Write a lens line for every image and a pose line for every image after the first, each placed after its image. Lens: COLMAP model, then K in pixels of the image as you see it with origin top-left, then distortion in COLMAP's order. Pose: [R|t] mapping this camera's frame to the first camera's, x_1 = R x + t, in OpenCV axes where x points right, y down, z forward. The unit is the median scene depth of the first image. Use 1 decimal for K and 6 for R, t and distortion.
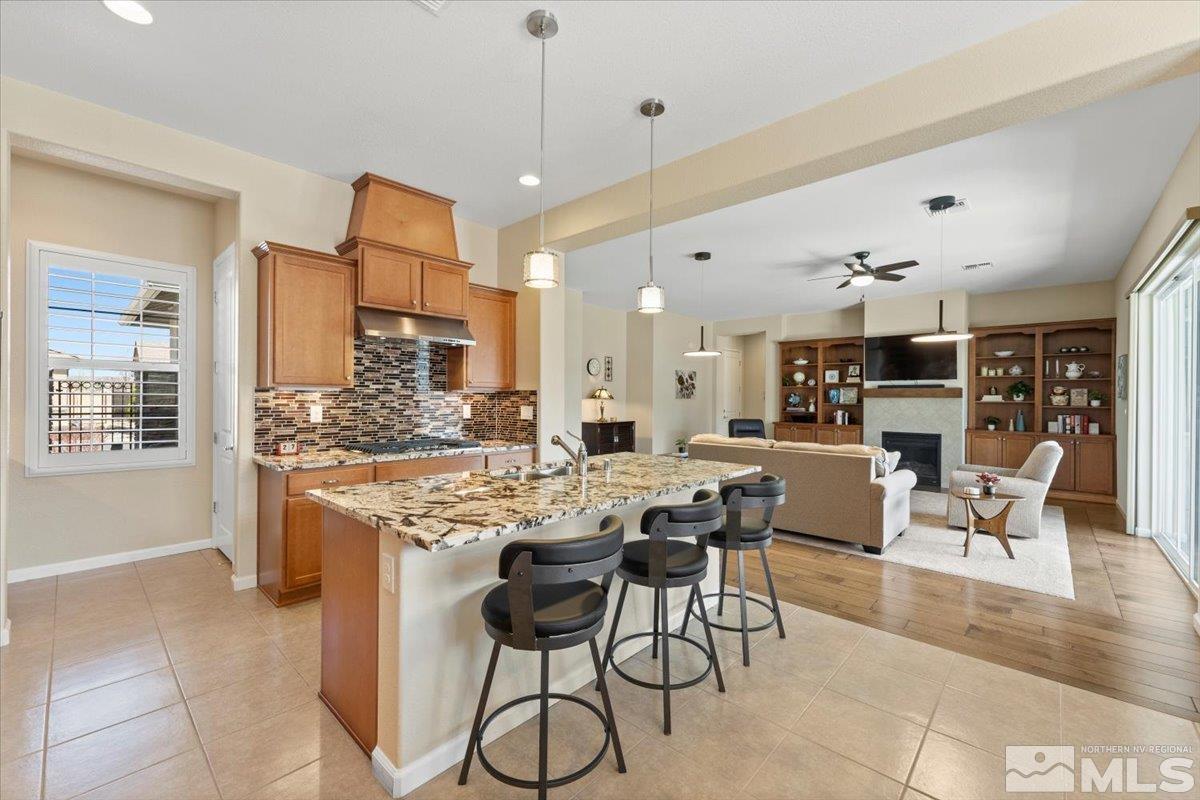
lens RADIAL K [[482.3, 0, 601.9], [0, 482.3, 399.0], [0, 0, 1]] dist [-0.000494, -0.000166]
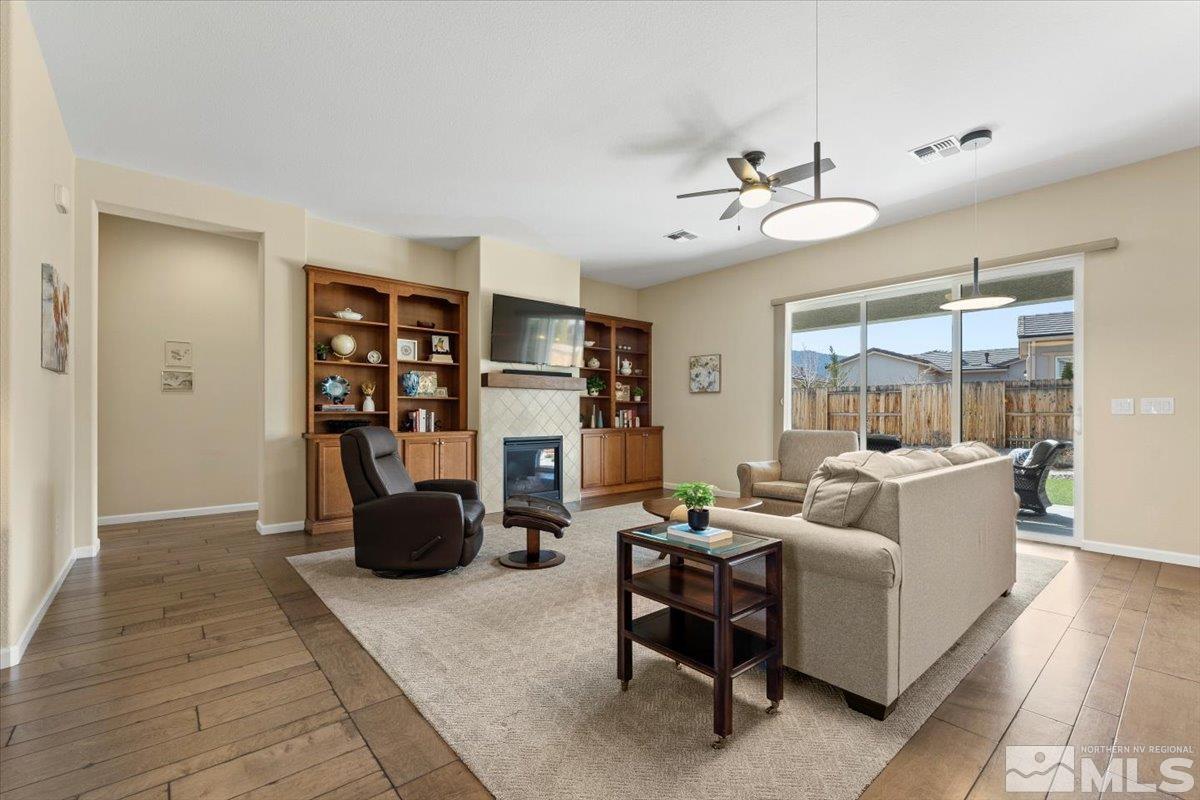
lens RADIAL K [[518.9, 0, 605.0], [0, 518.9, 418.3], [0, 0, 1]] dist [-0.008421, -0.000034]
pose [[0.105916, -0.013986, 0.994277, -0.139757], [0.001337, 0.999902, 0.013923, 0.032859], [-0.994374, -0.000146, 0.105924, 0.845740]]
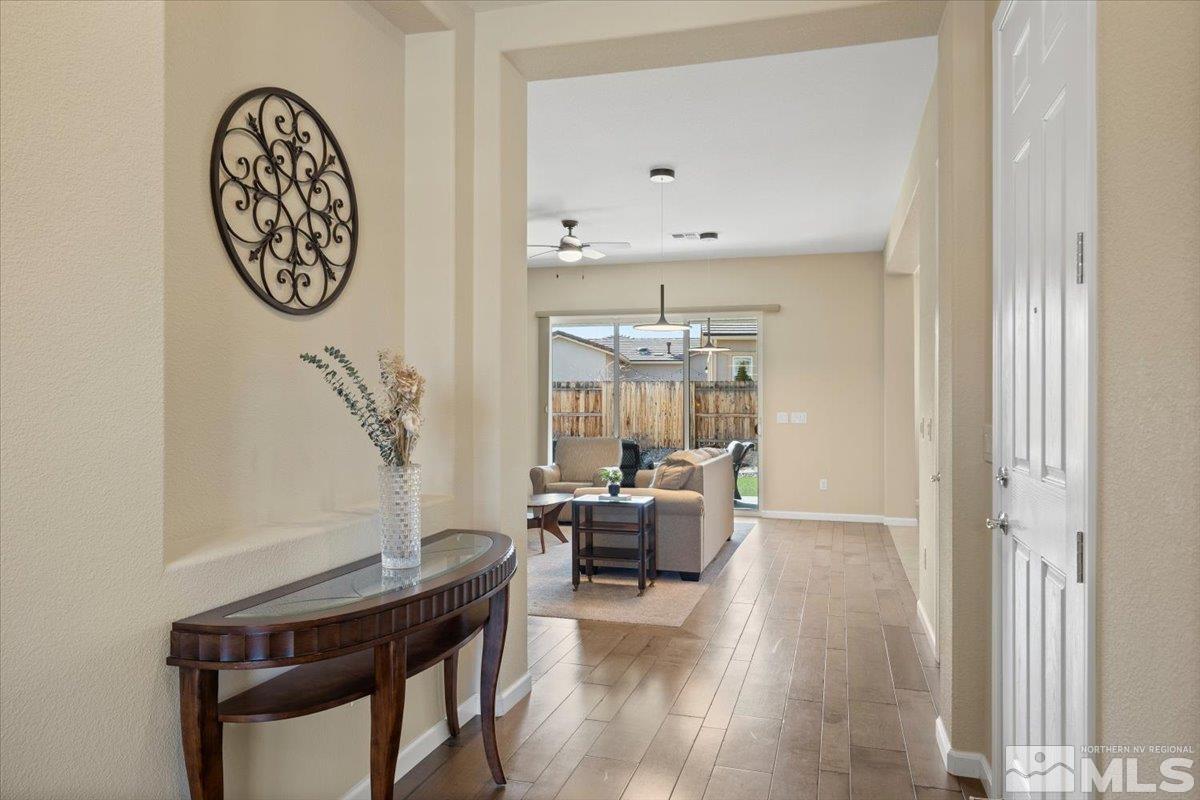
lens RADIAL K [[821.7, 0, 604.2], [0, 821.7, 402.2], [0, 0, 1]] dist [0.003132, -0.004467]
pose [[-0.452384, -0.001798, 0.891822, -0.558338], [-0.005231, 0.999986, -0.000637, 0.006349], [-0.891808, -0.004954, -0.452387, 1.186532]]
